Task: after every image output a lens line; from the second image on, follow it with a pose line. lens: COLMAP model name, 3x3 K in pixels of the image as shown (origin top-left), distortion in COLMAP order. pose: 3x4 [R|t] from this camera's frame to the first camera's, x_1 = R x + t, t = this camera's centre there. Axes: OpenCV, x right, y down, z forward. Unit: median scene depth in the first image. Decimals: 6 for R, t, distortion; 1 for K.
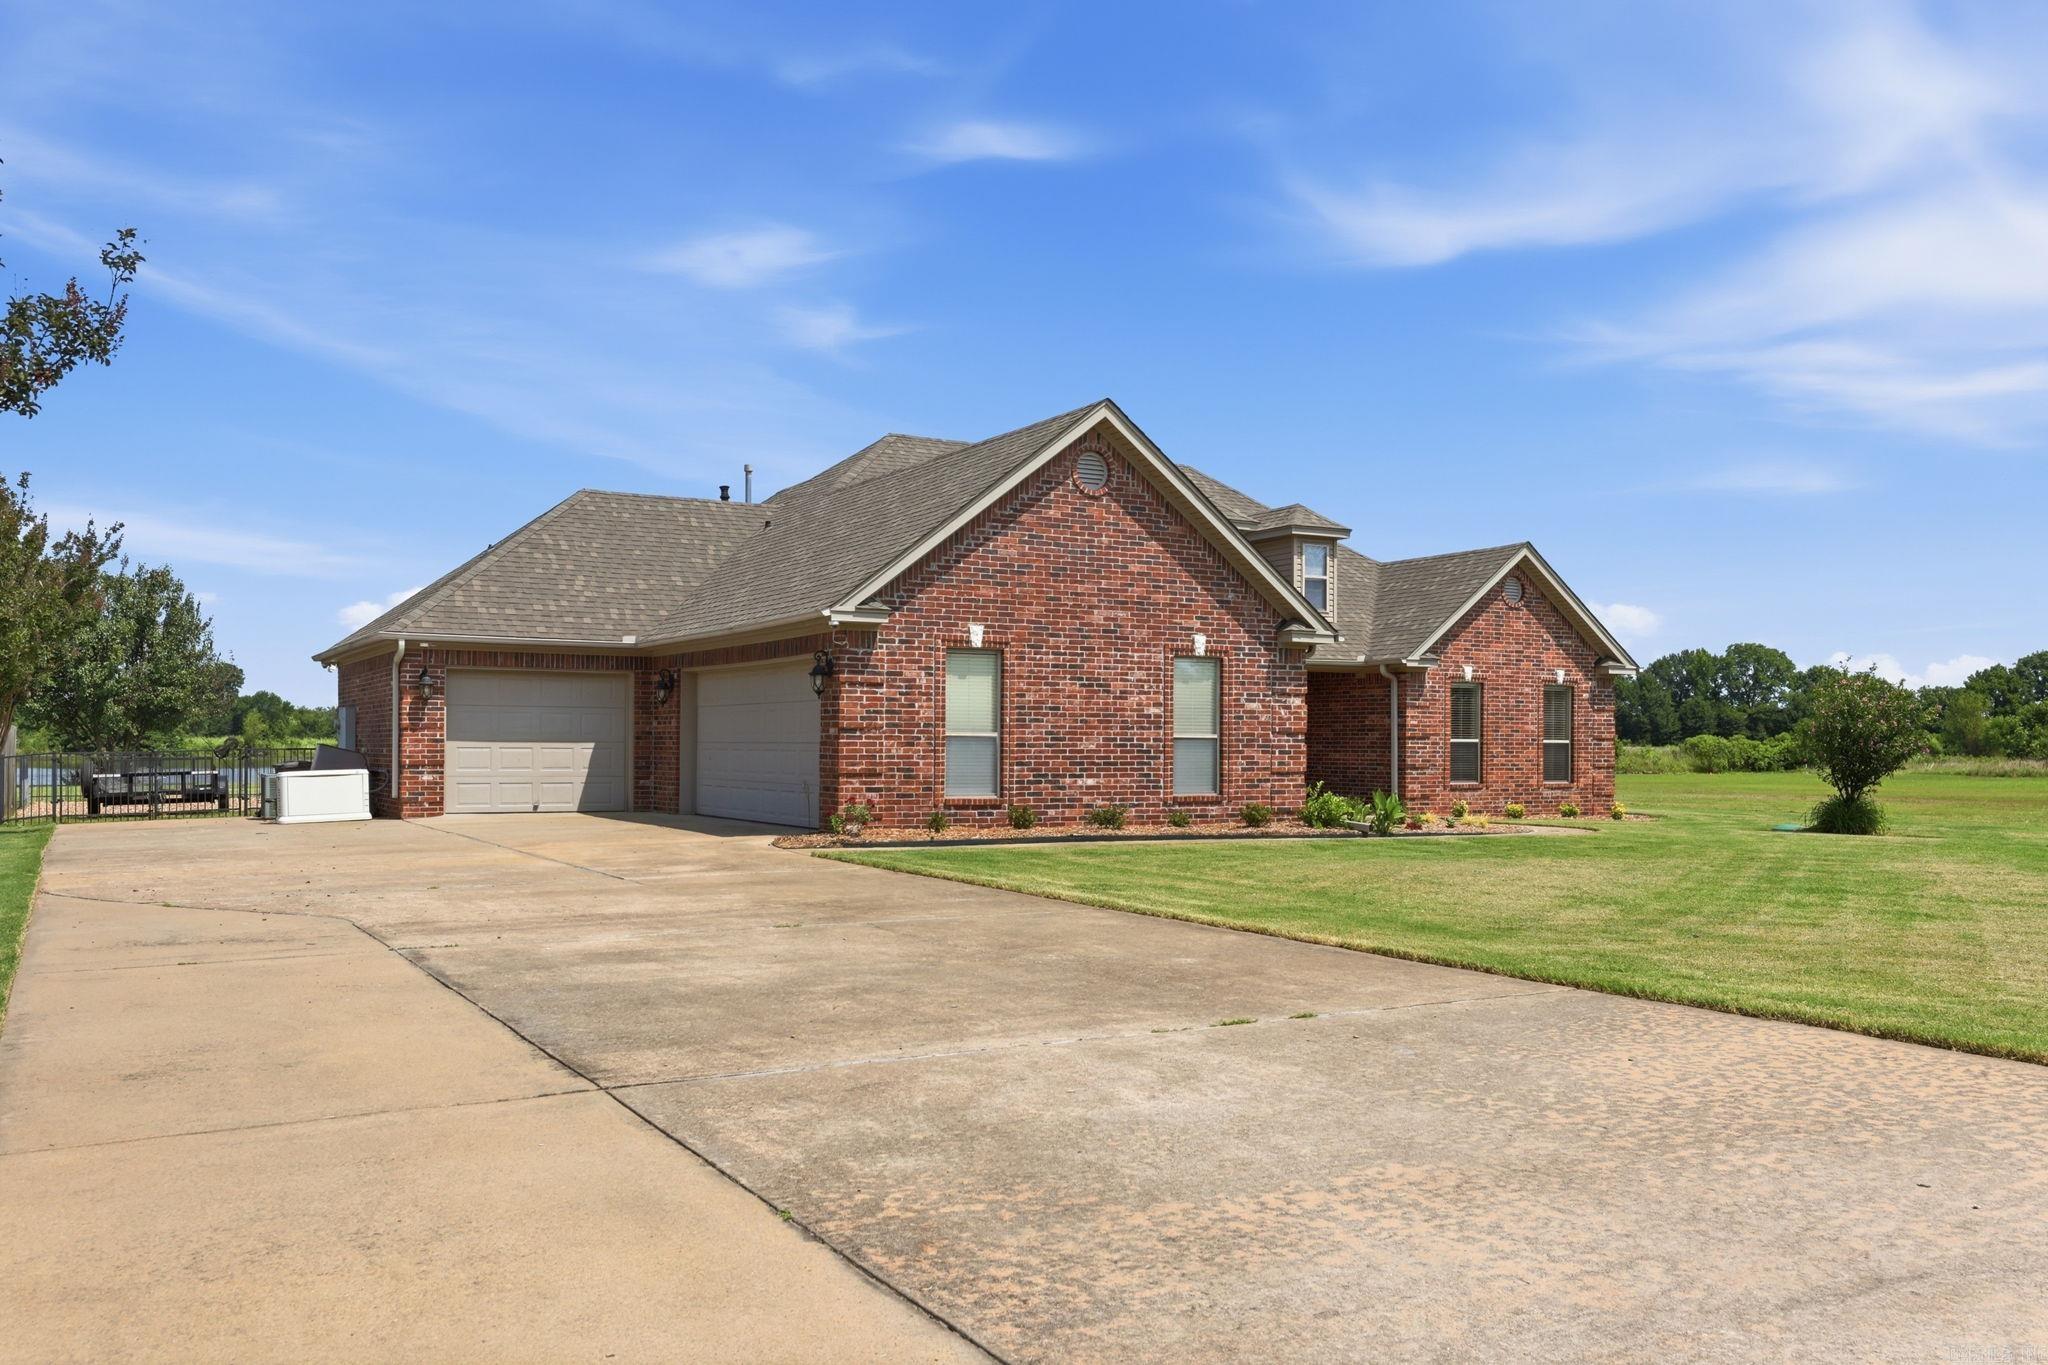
lens RADIAL K [[1682.8, 0, 1009.7], [0, 1682.8, 714.7], [0, 0, 1]] dist [0.013358, 0.002872]
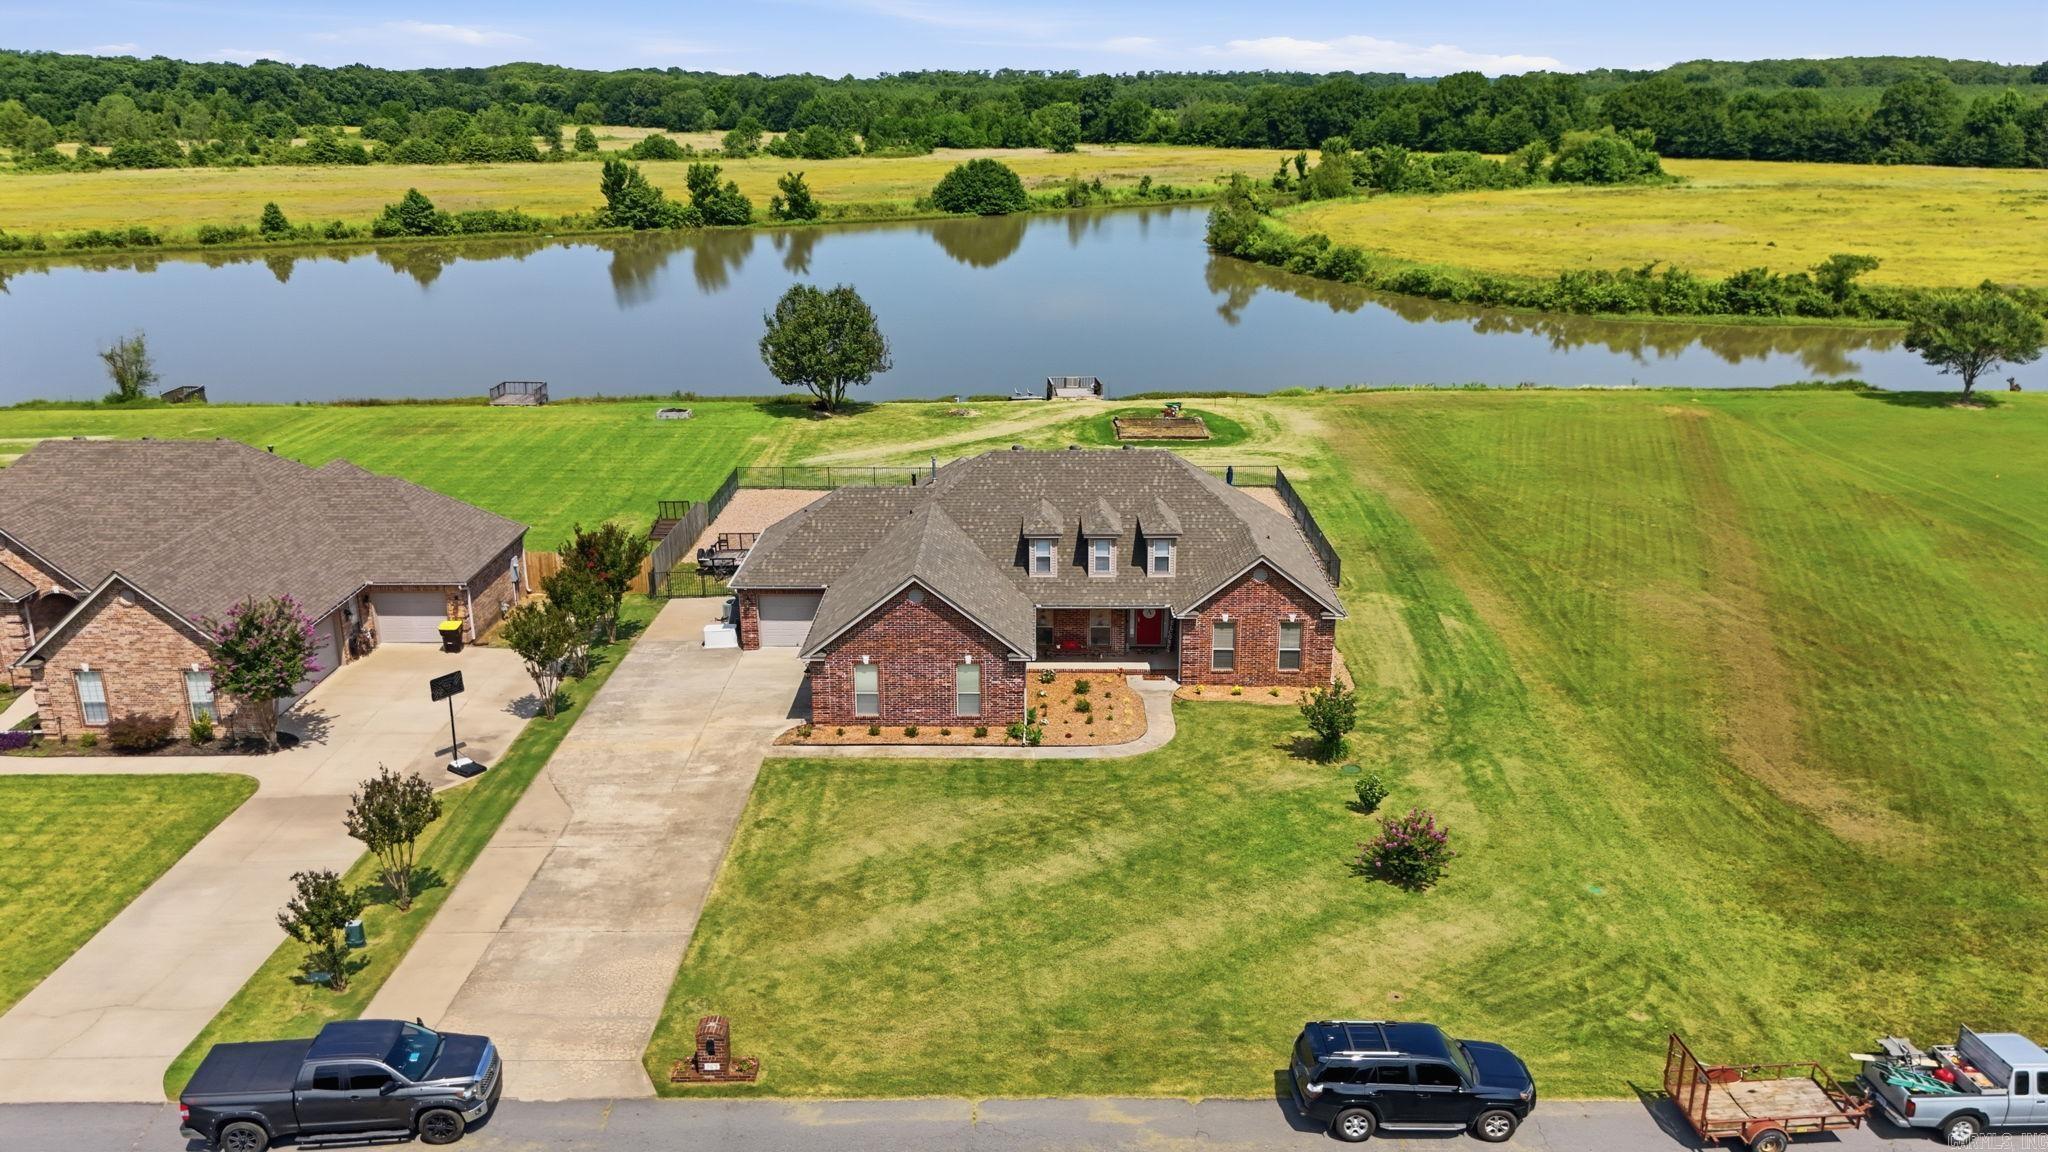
lens RADIAL K [[1493.0, 0, 965.8], [0, 1493.0, 568.2], [0, 0, 1]] dist [0.035194, -0.002493]
pose [[0.852837, 0.142188, -0.502445, 0.898211], [0.027710, 0.948533, 0.315462, -0.648606], [0.521441, -0.282961, 0.805004, -0.545434]]
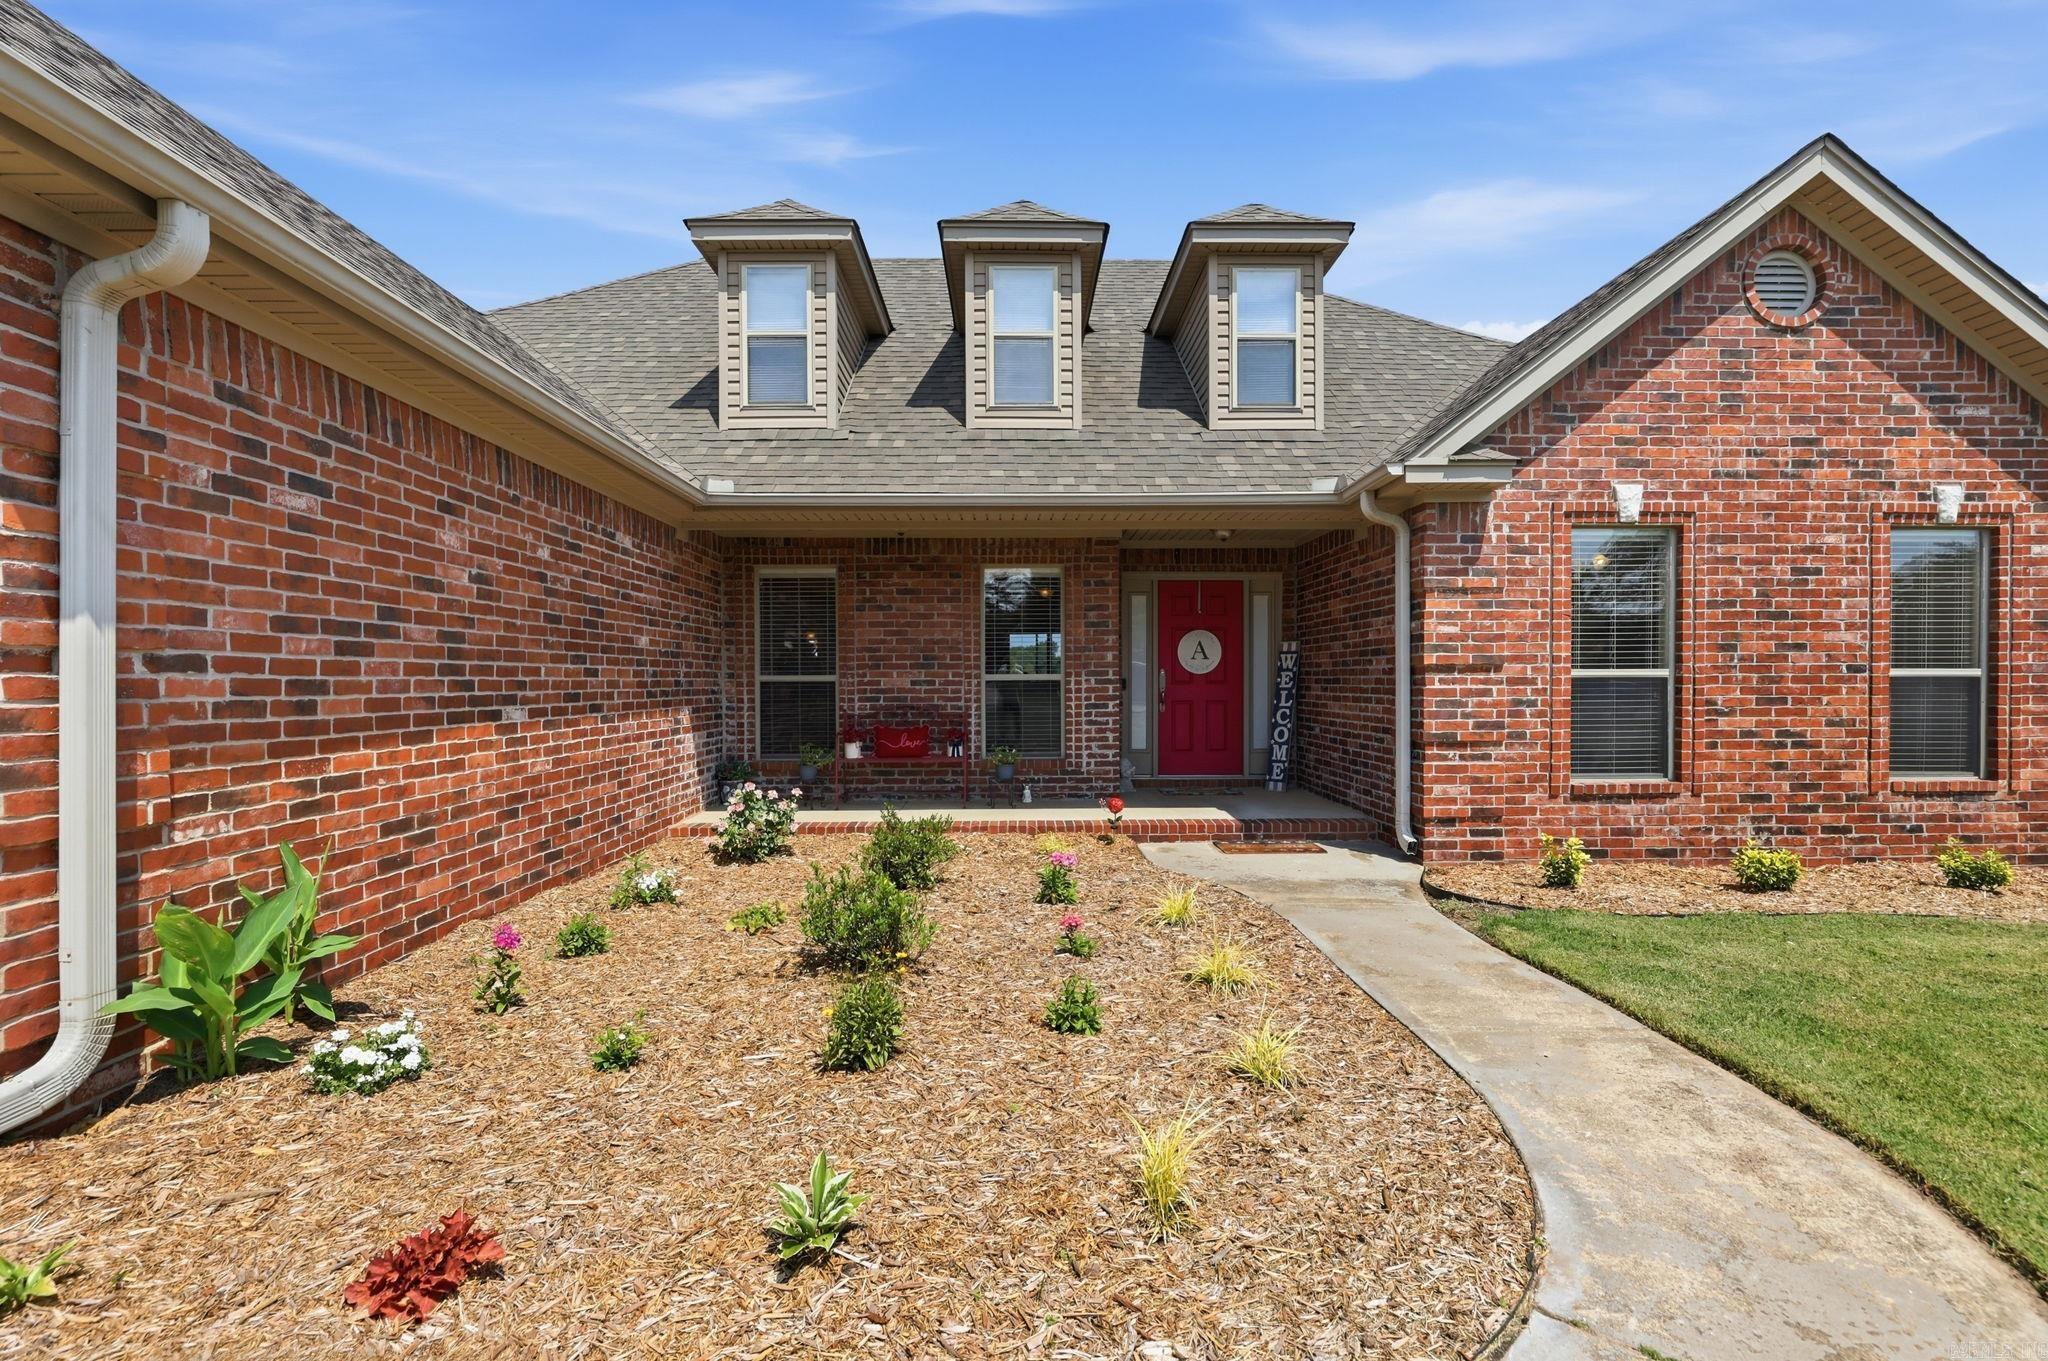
lens RADIAL K [[936.1, 0, 1017.5], [0, 936.1, 686.6], [0, 0, 1]] dist [-0.002731, -0.000783]
pose [[0.880153, -0.005900, -0.474653, 0.256010], [0.017340, 0.999655, 0.019727, 0.012012], [0.474373, -0.025593, 0.879952, 0.757946]]
